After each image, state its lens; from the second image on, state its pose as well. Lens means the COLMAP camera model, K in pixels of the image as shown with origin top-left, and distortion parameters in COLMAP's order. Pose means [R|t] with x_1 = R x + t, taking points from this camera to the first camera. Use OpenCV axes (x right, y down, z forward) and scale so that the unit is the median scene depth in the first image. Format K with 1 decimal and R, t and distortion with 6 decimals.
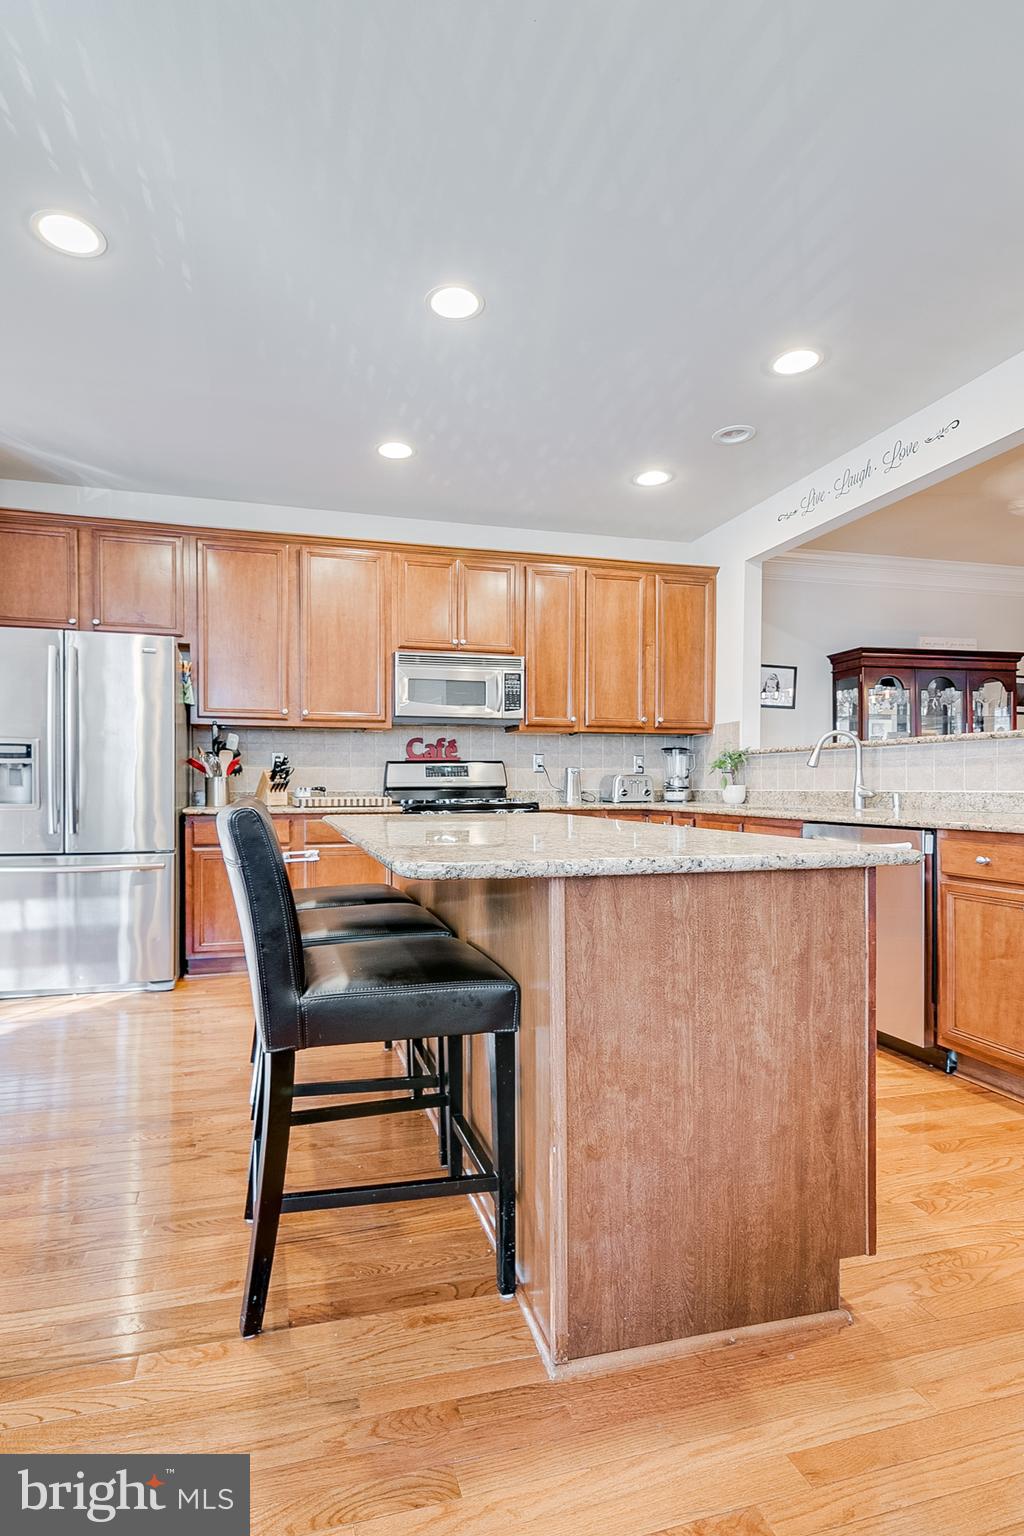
lens RADIAL K [[722.6, 0, 512.0], [0, 722.6, 768.0], [0, 0, 1]] dist [0.027378, 0.000060]
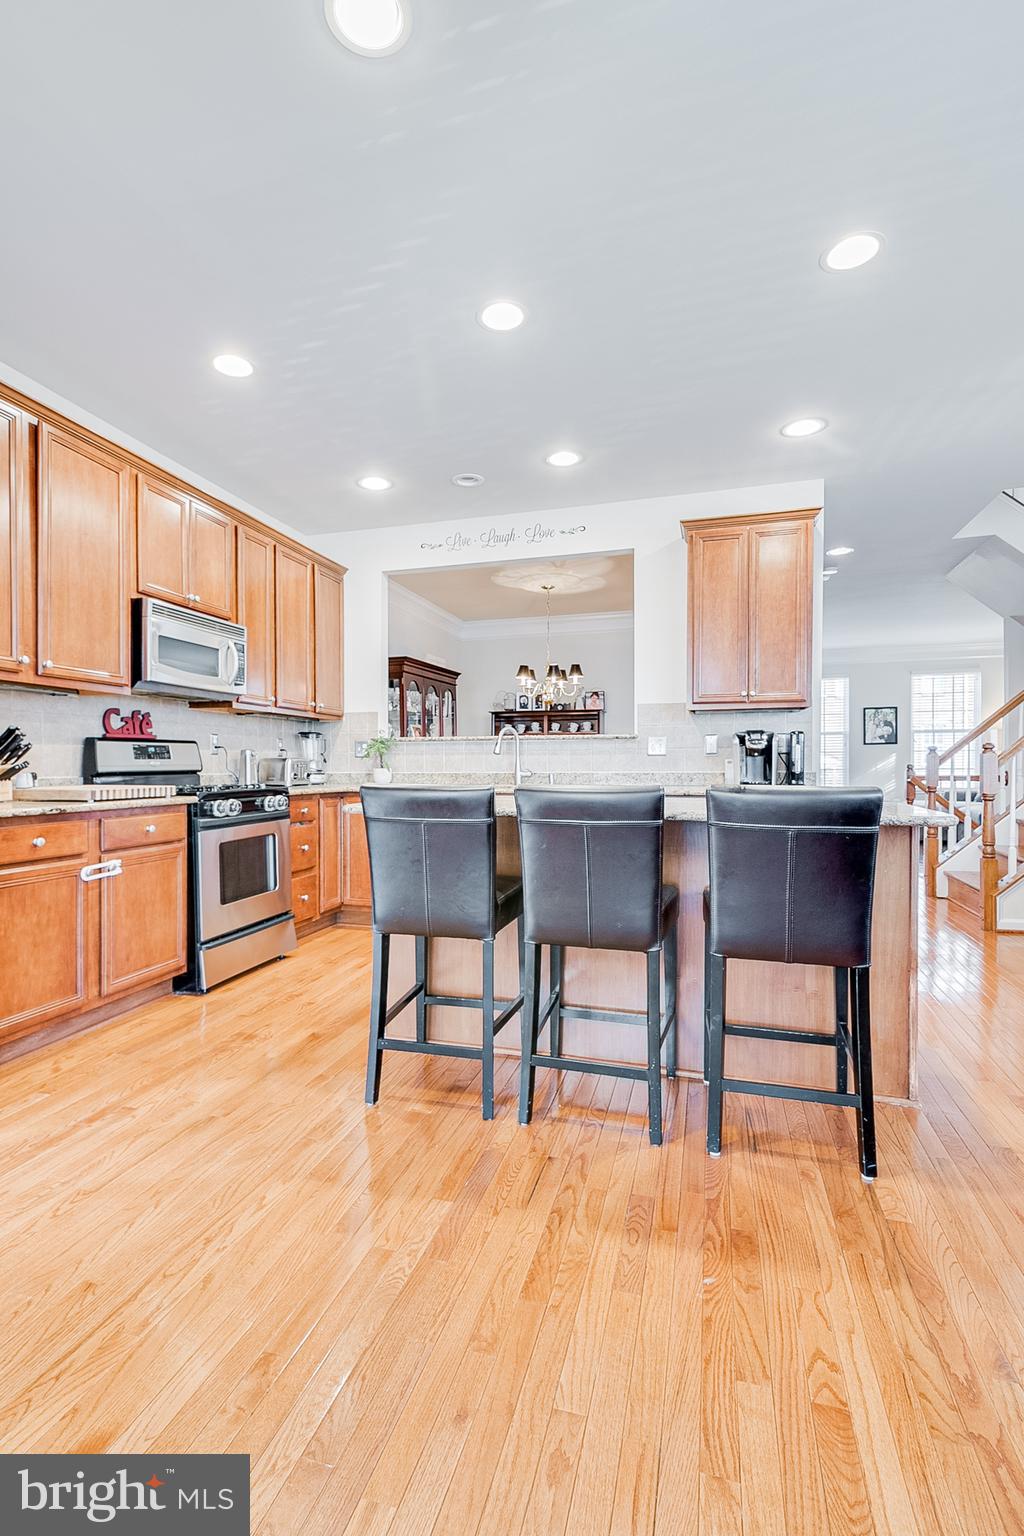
lens RADIAL K [[698.3, 0, 509.1], [0, 698.3, 753.3], [0, 0, 1]] dist [-0.000725, -0.000031]
pose [[0.569563, 0.014735, 0.821815, -0.512246], [-0.018261, 0.999819, -0.005271, 0.002765], [-0.821744, -0.012005, 0.569730, 0.232095]]
